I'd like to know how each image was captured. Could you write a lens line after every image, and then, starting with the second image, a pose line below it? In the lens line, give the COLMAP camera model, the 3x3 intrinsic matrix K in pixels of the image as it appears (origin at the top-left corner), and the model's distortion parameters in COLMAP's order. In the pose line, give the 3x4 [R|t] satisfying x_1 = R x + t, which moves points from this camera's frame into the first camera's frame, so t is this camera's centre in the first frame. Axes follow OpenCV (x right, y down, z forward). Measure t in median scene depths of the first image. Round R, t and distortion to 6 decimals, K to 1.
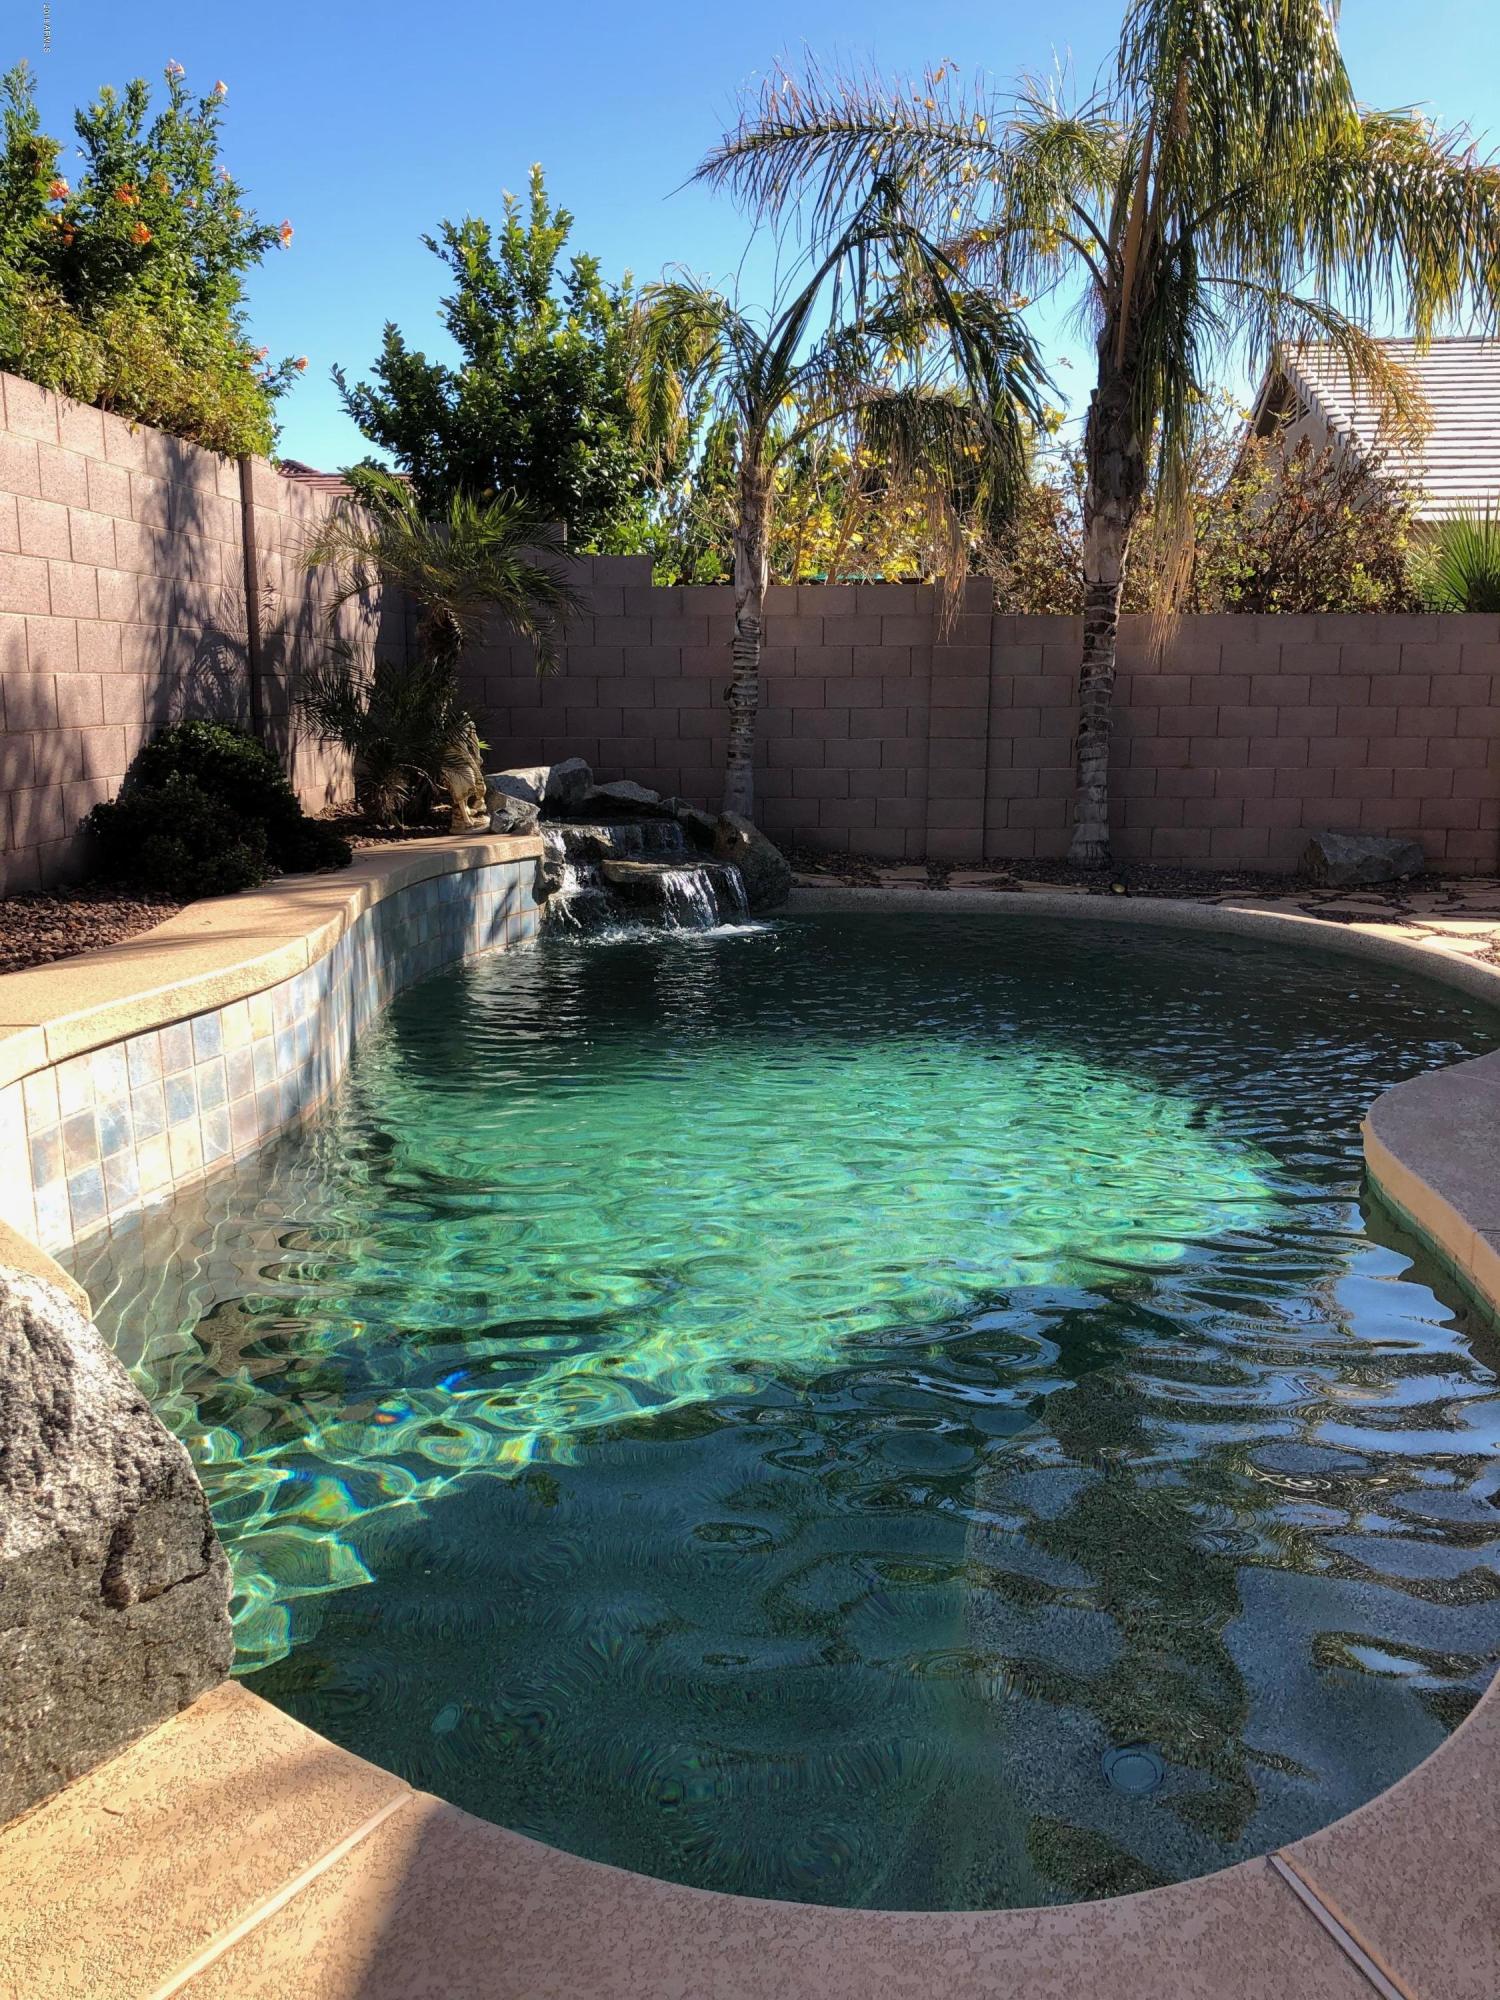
lens RADIAL K [[1645.1, 0, 743.5], [0, 1645.1, 995.3], [0, 0, 1]] dist [0.040459, -0.048022]
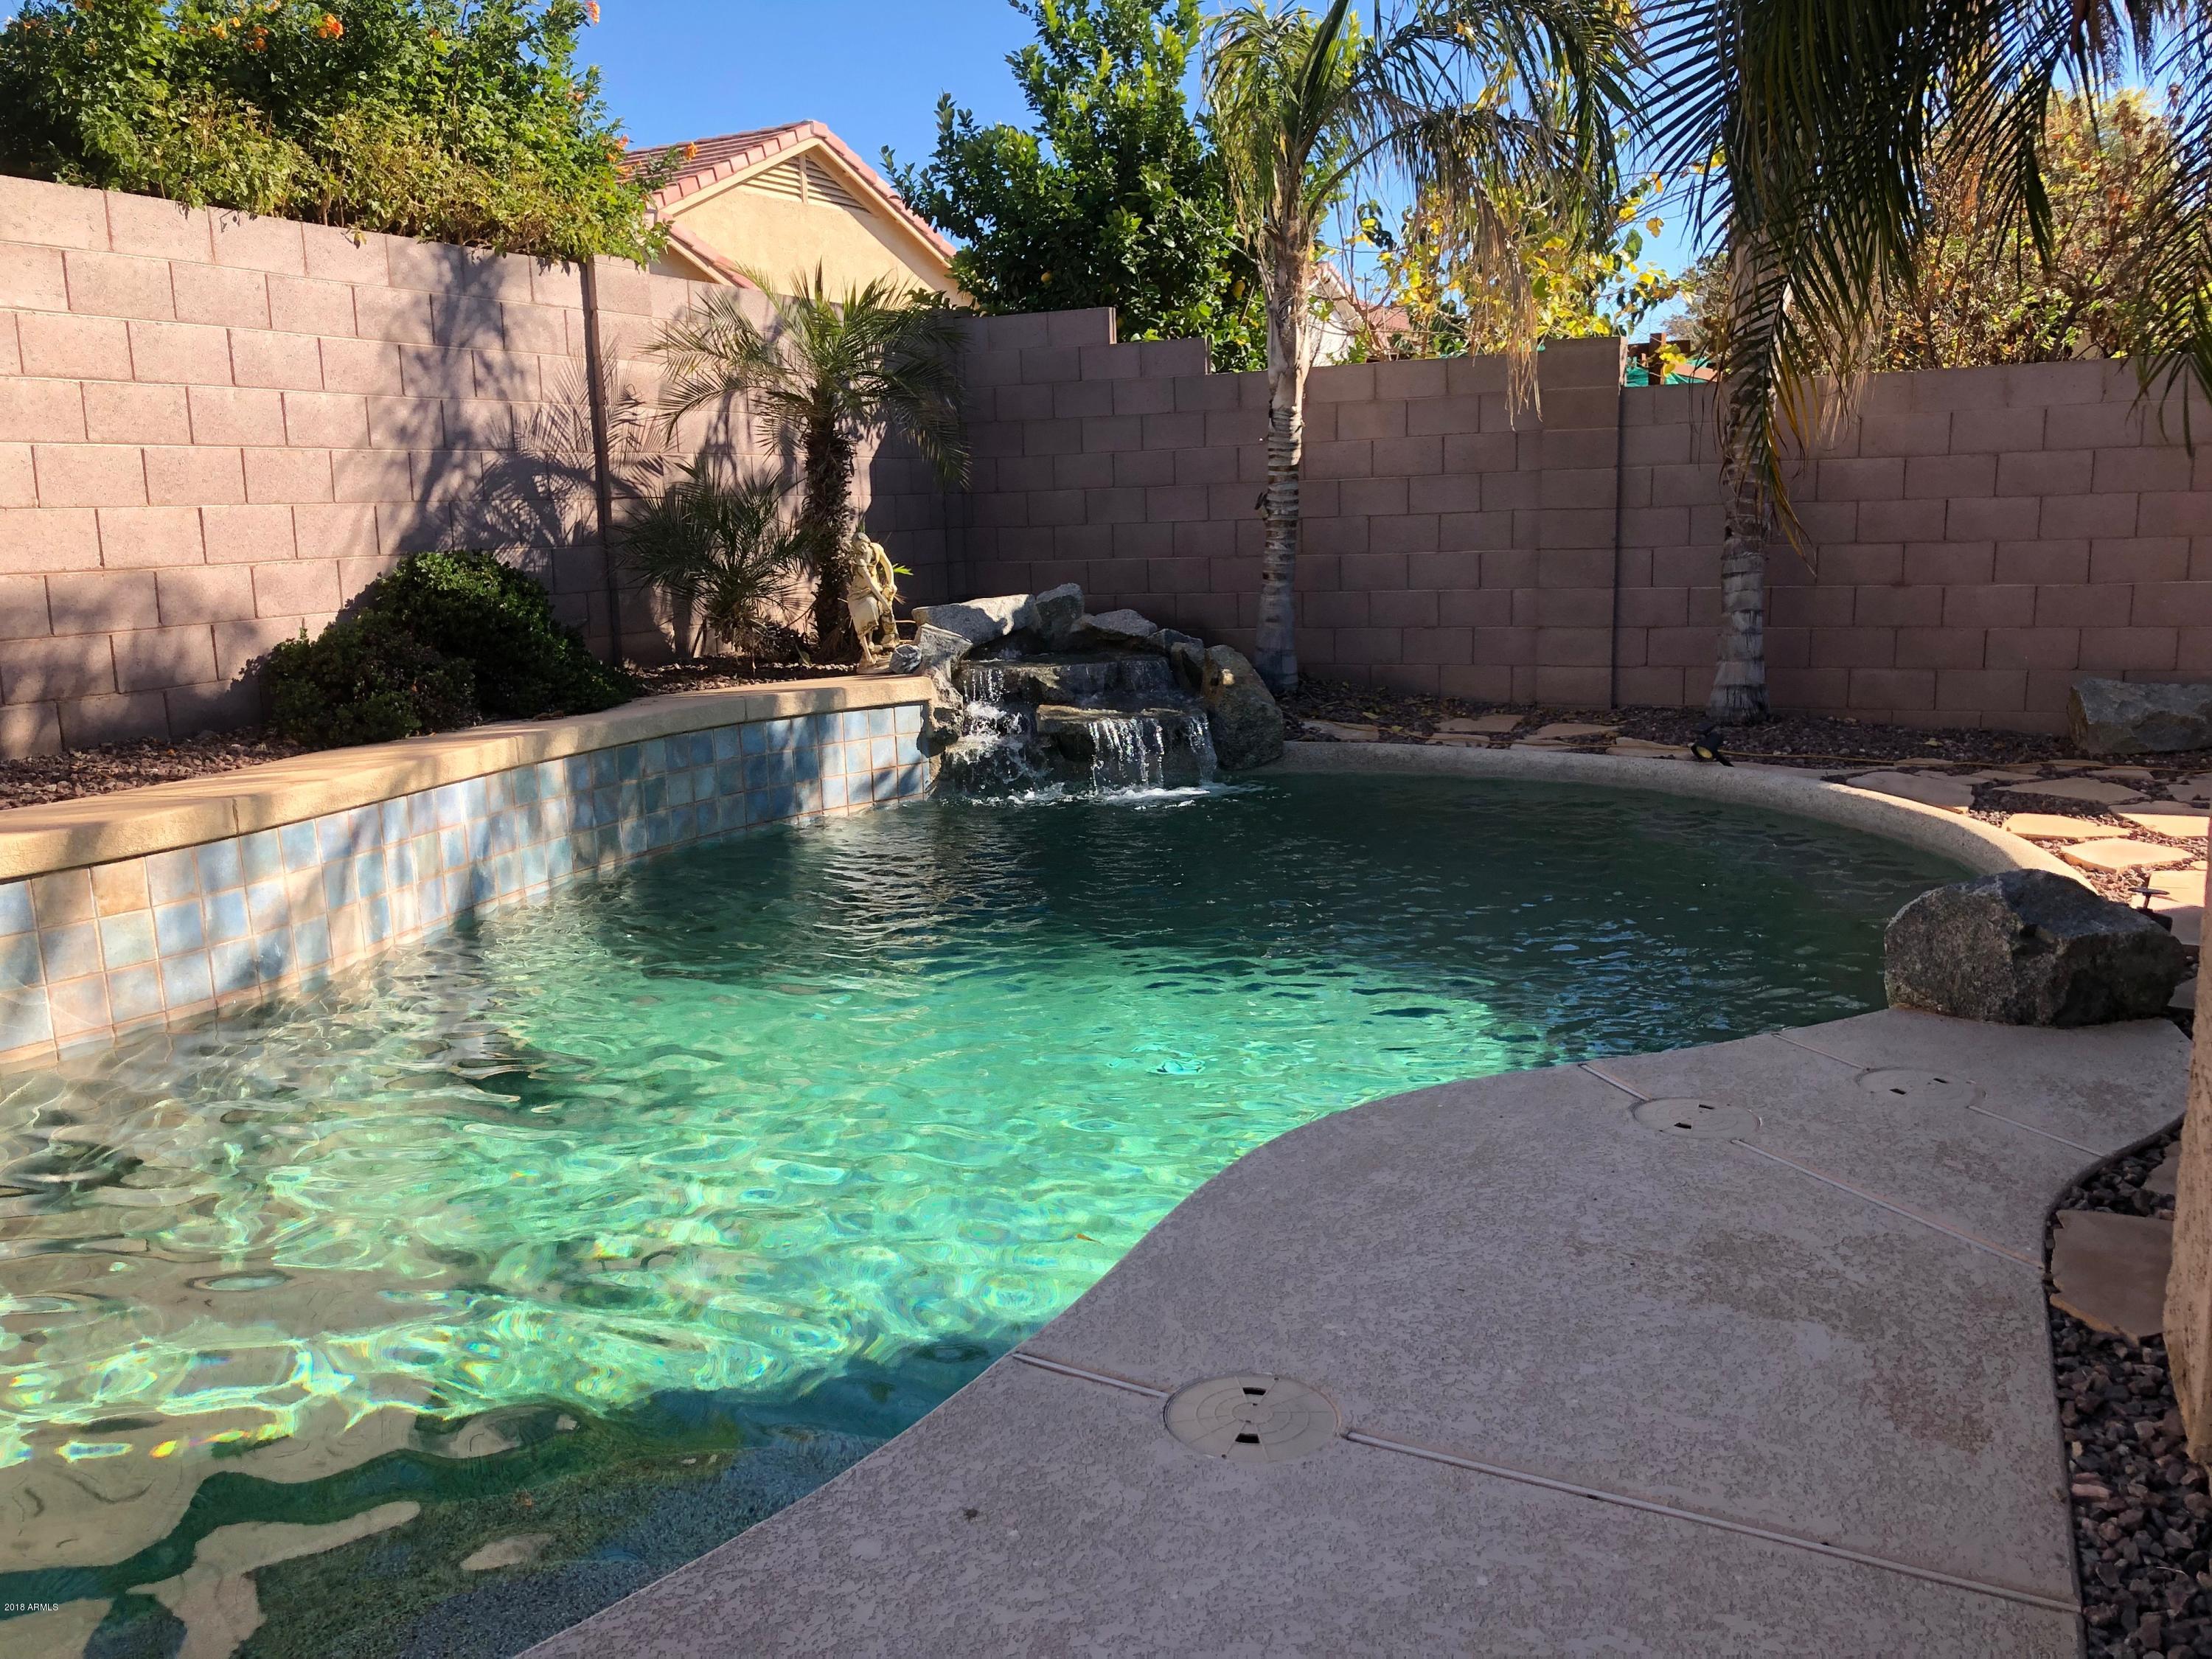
lens RADIAL K [[1819.5, 0, 1096.2], [0, 1819.5, 842.3], [0, 0, 1]] dist [0.040459, -0.048022]
pose [[0.925484, 0.042037, -0.376446, 0.283603], [-0.040438, 0.999108, 0.012151, -0.023544], [0.376621, 0.003977, 0.926359, 0.143586]]
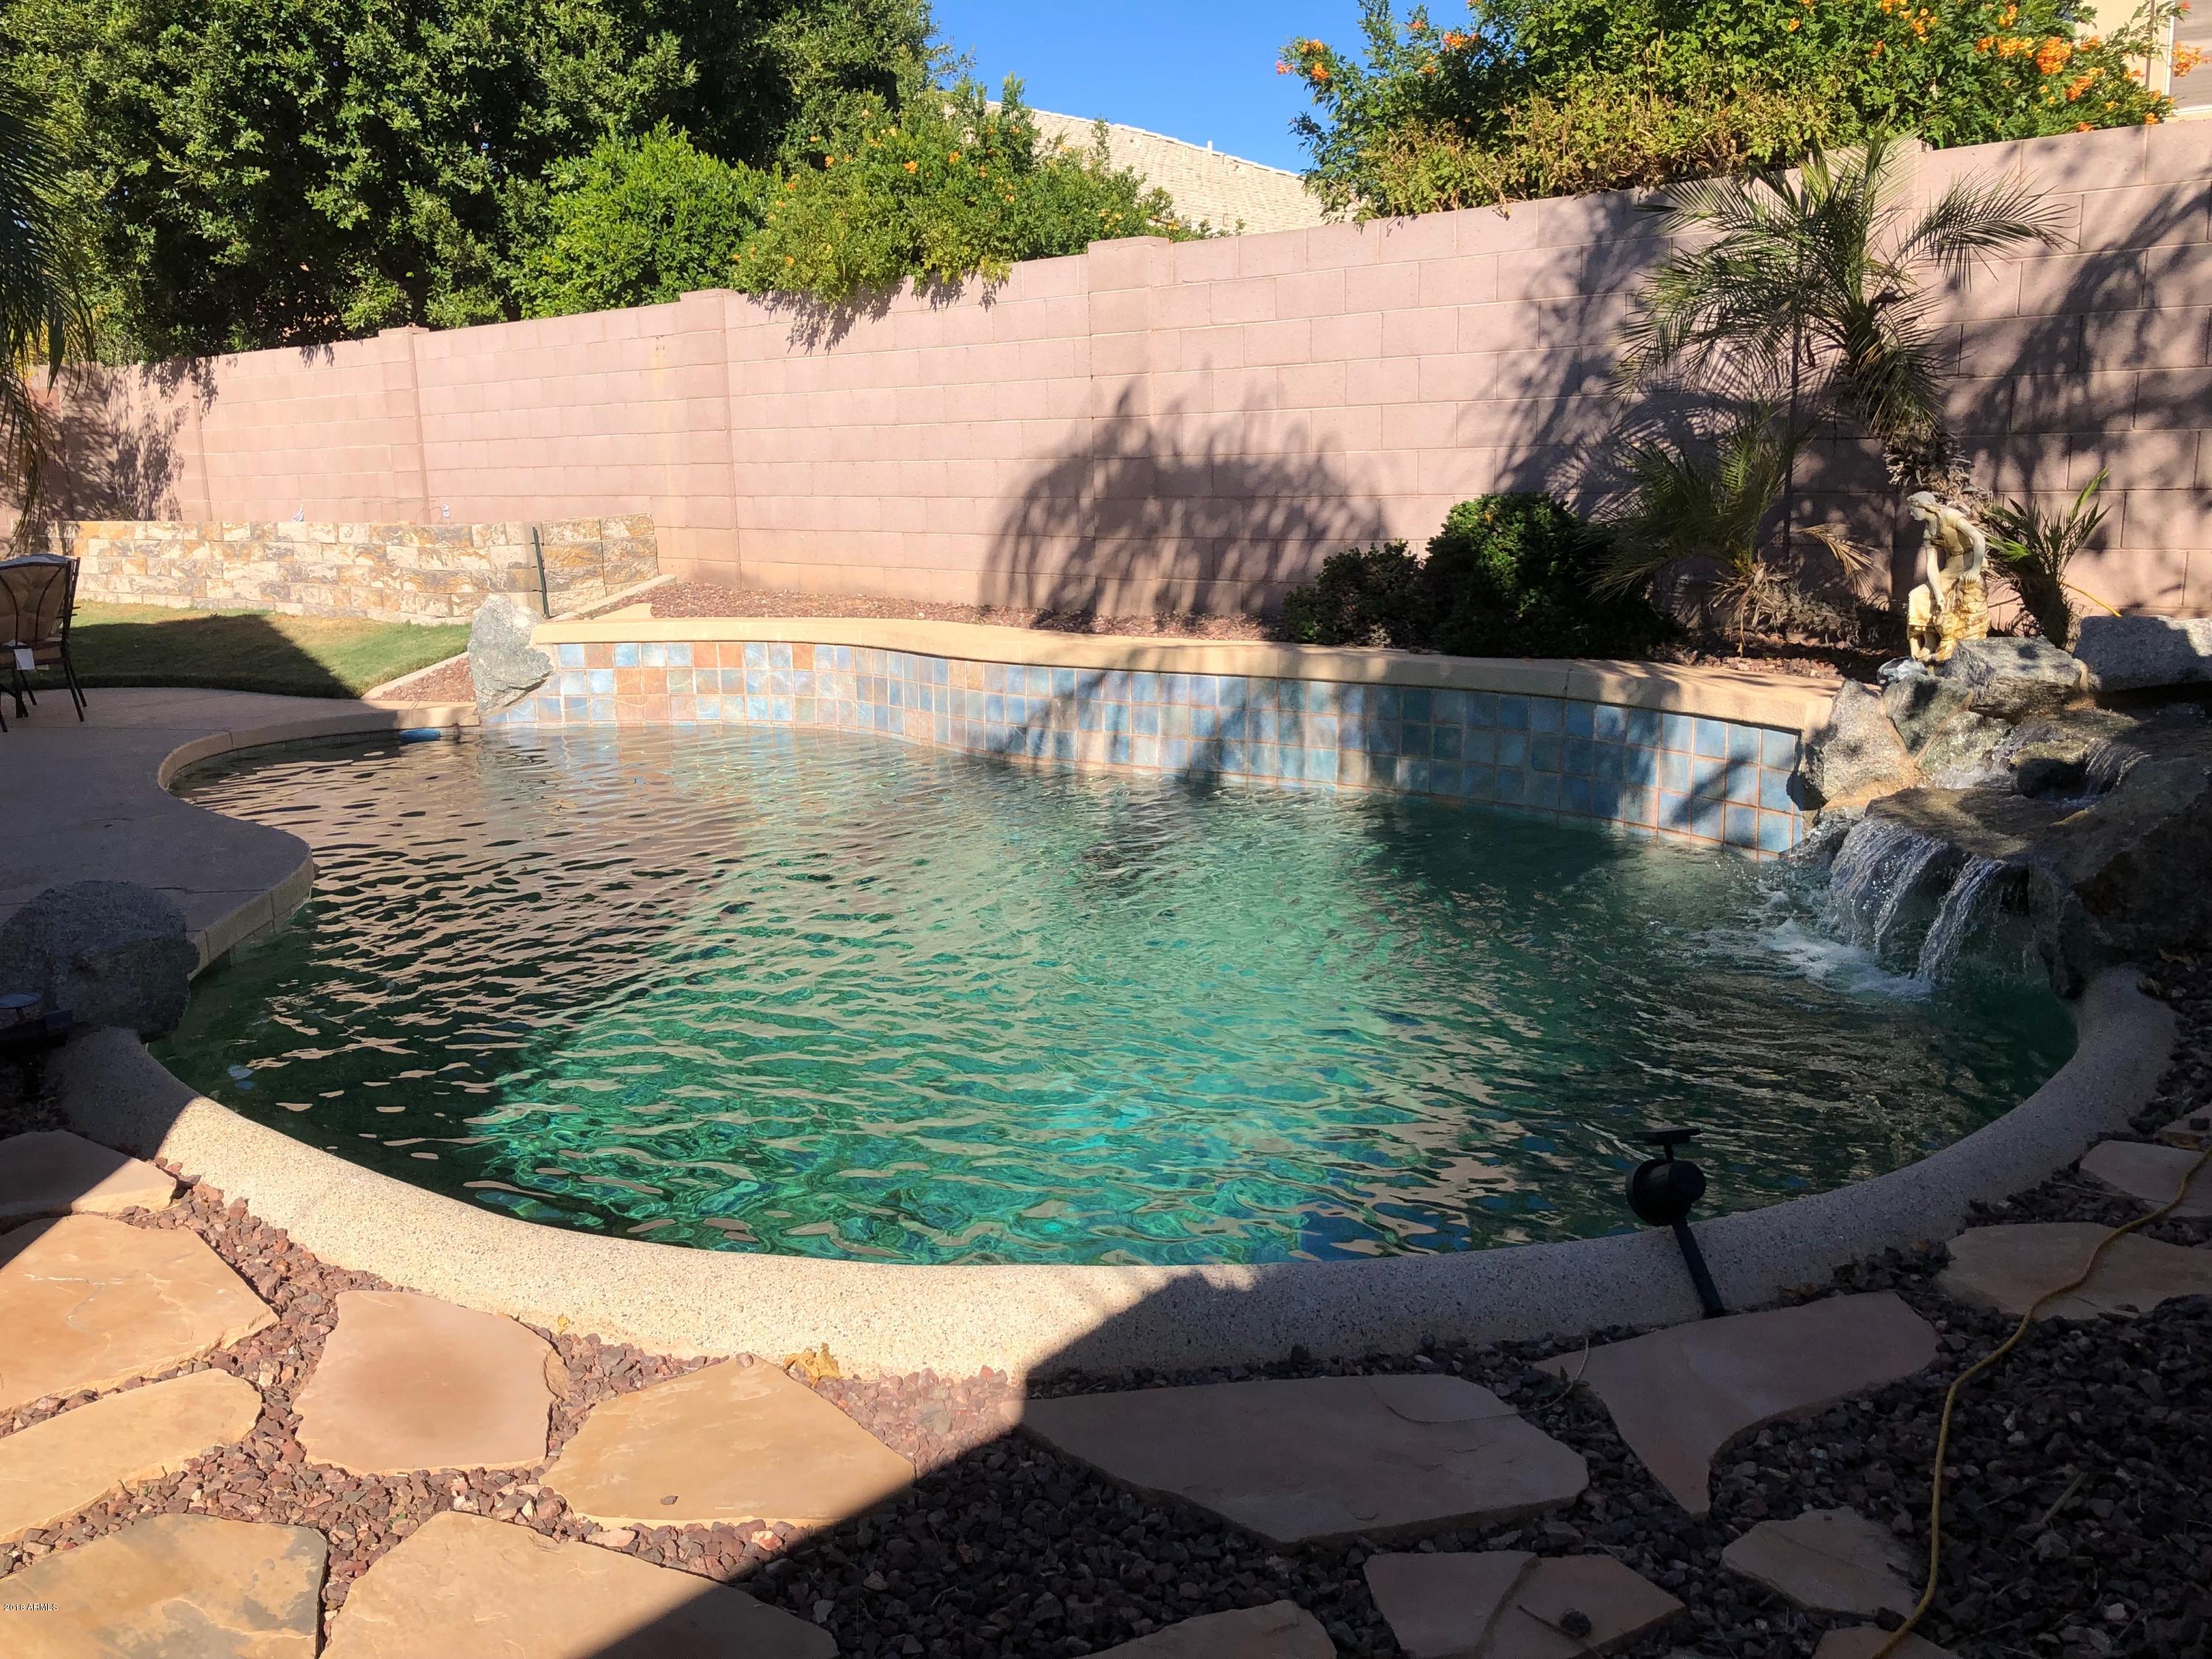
lens RADIAL K [[1819.5, 0, 1105.1], [0, 1819.5, 824.4], [0, 0, 1]] dist [0.040459, -0.048022]
pose [[-0.601668, 0.181769, -0.777789, 0.517298], [-0.116560, 0.943358, 0.310629, -0.212206], [0.790196, 0.277554, -0.546401, 1.065607]]
